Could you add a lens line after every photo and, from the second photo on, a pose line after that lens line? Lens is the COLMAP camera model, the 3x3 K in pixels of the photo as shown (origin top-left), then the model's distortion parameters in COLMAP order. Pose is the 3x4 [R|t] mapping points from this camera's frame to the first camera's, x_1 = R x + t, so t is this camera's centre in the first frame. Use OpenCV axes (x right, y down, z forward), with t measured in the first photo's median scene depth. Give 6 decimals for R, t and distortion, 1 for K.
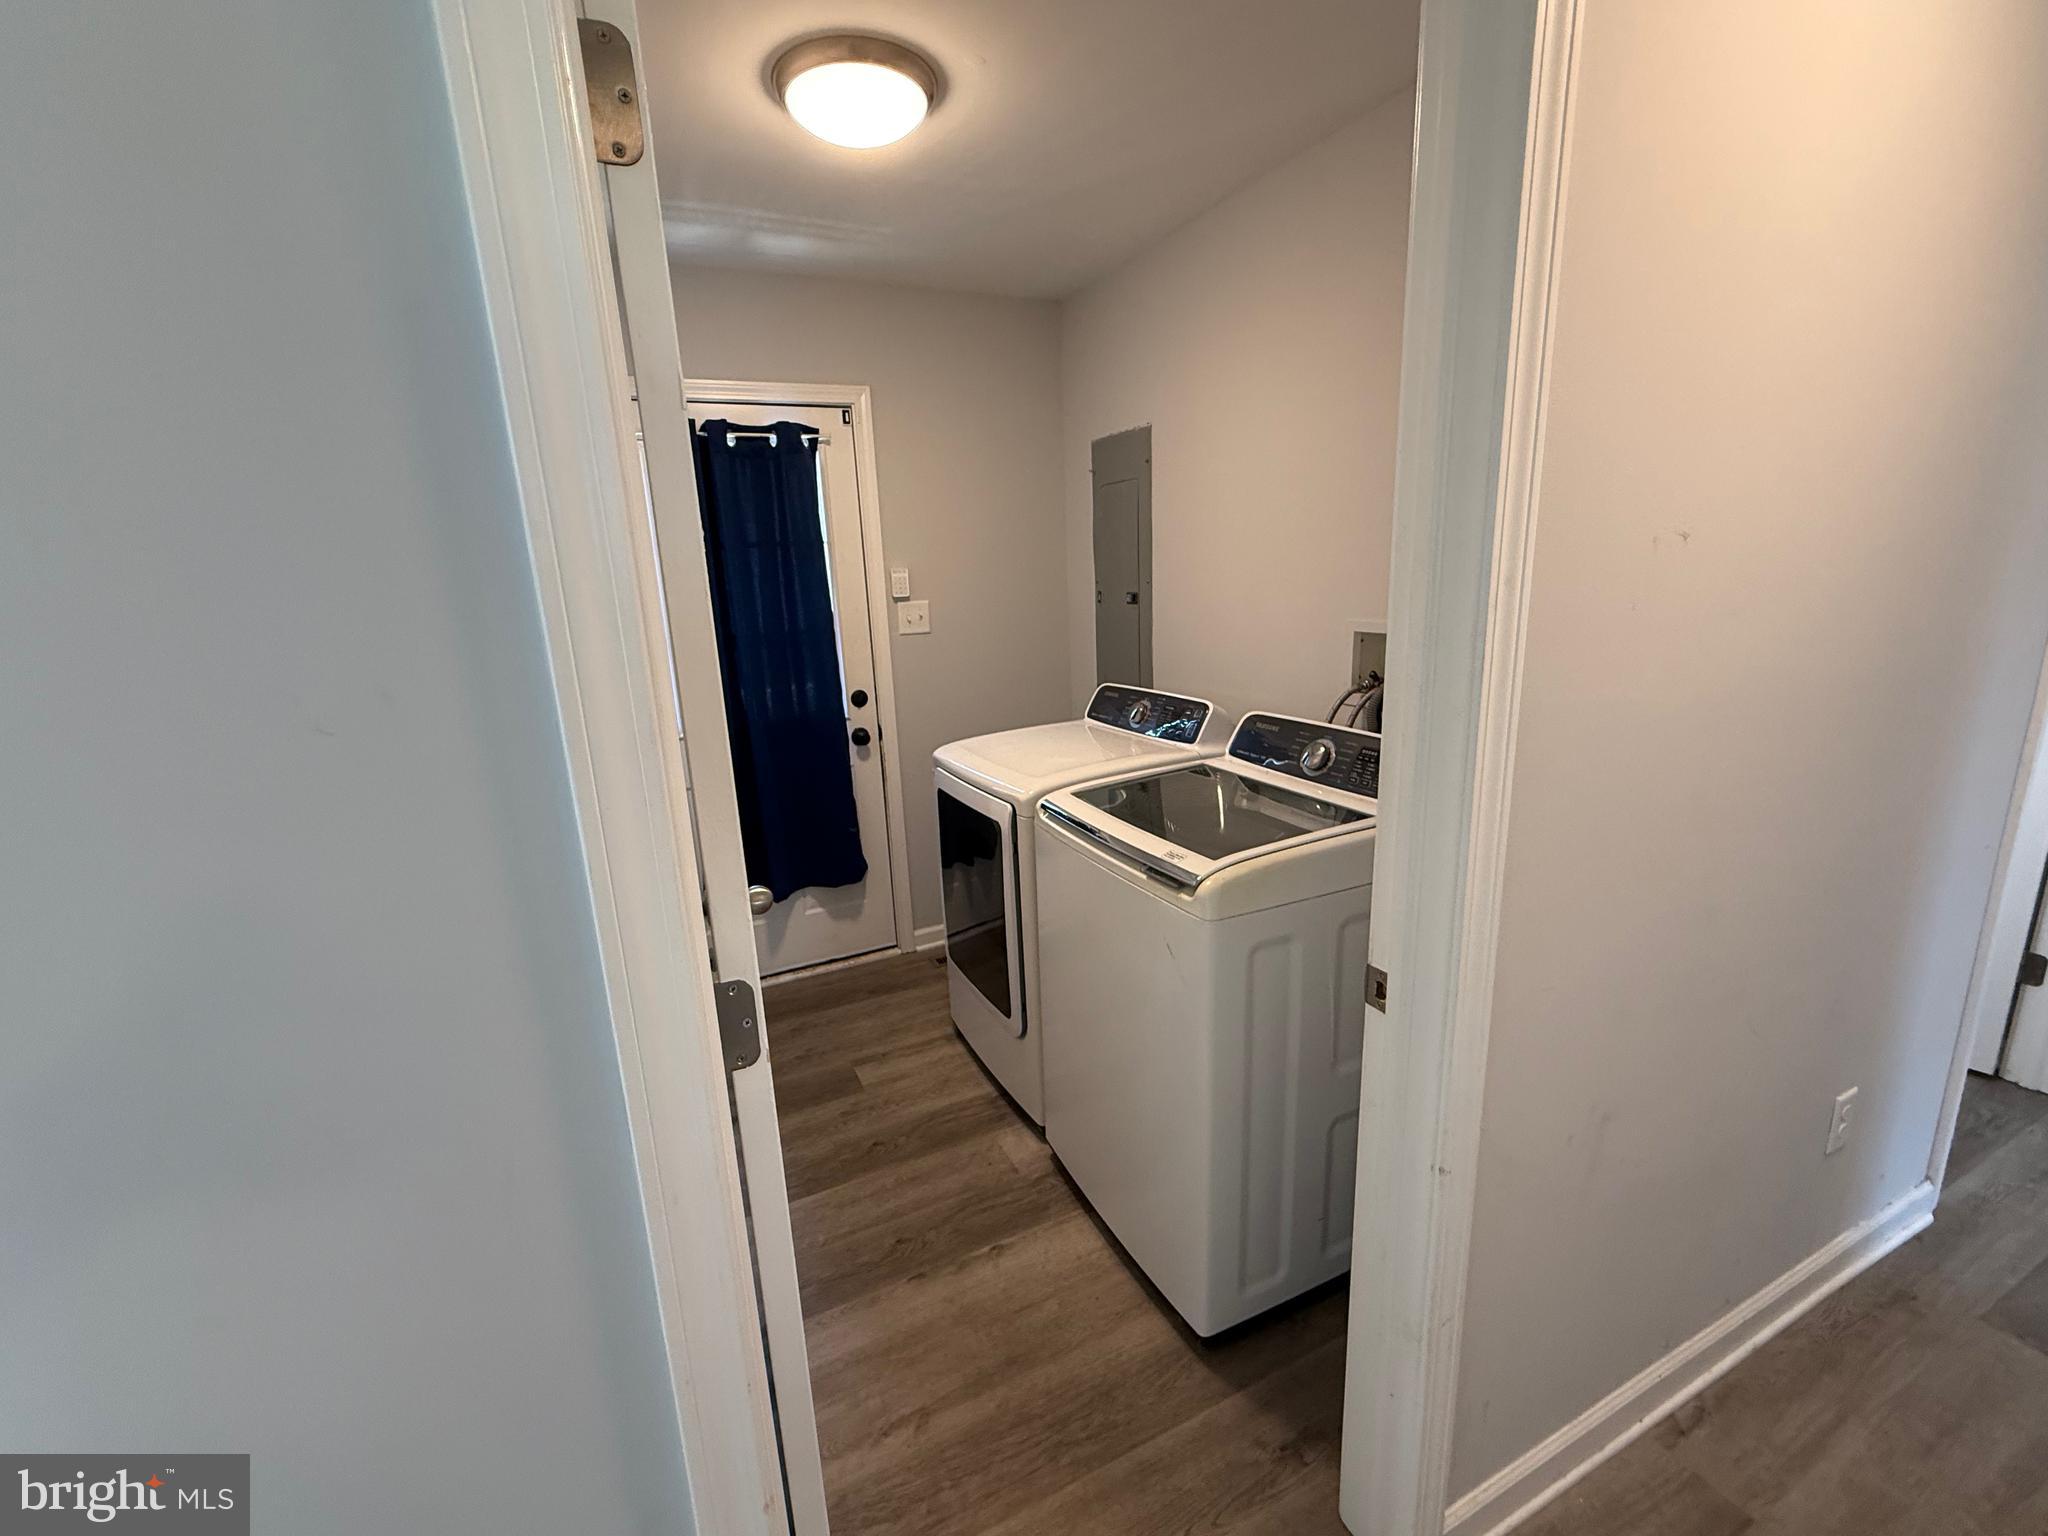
lens RADIAL K [[832.5, 0, 1024.0], [0, 832.5, 768.0], [0, 0, 1]] dist [-0.001501, 0.000102]
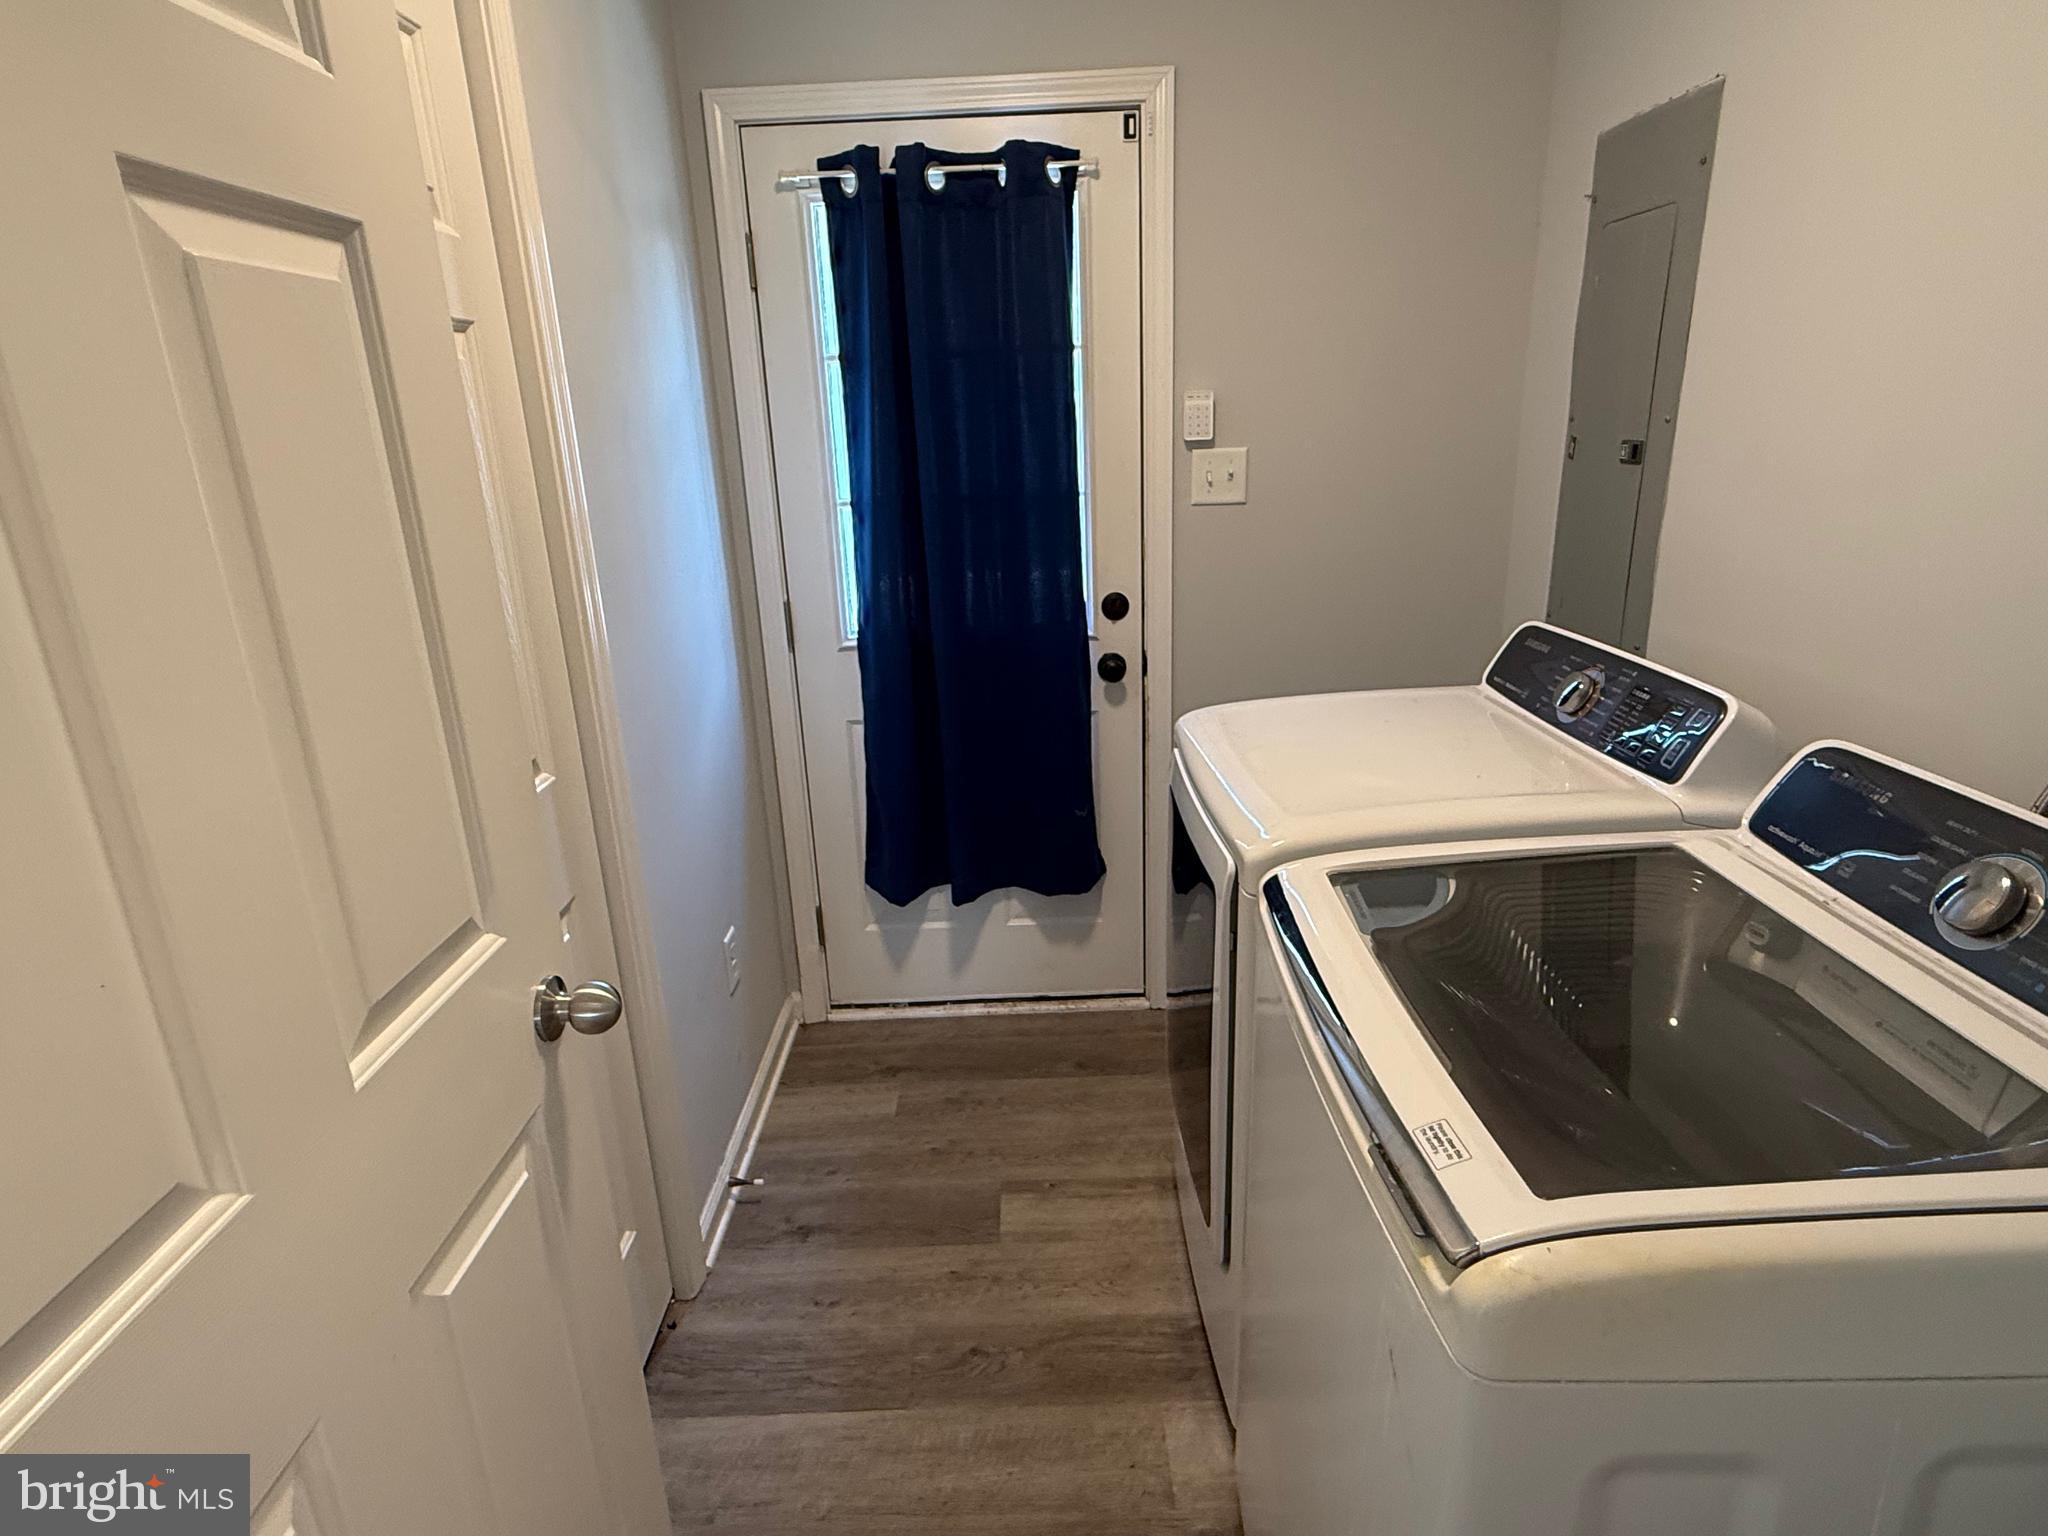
lens RADIAL K [[1100.6, 0, 1024.0], [0, 1100.6, 768.0], [0, 0, 1]] dist [-0.001778, -0.000063]
pose [[0.904378, 0.139188, -0.403394, 0.100554], [-0.101293, 0.988313, 0.113917, -0.057608], [0.414535, -0.062163, 0.907908, 0.247890]]
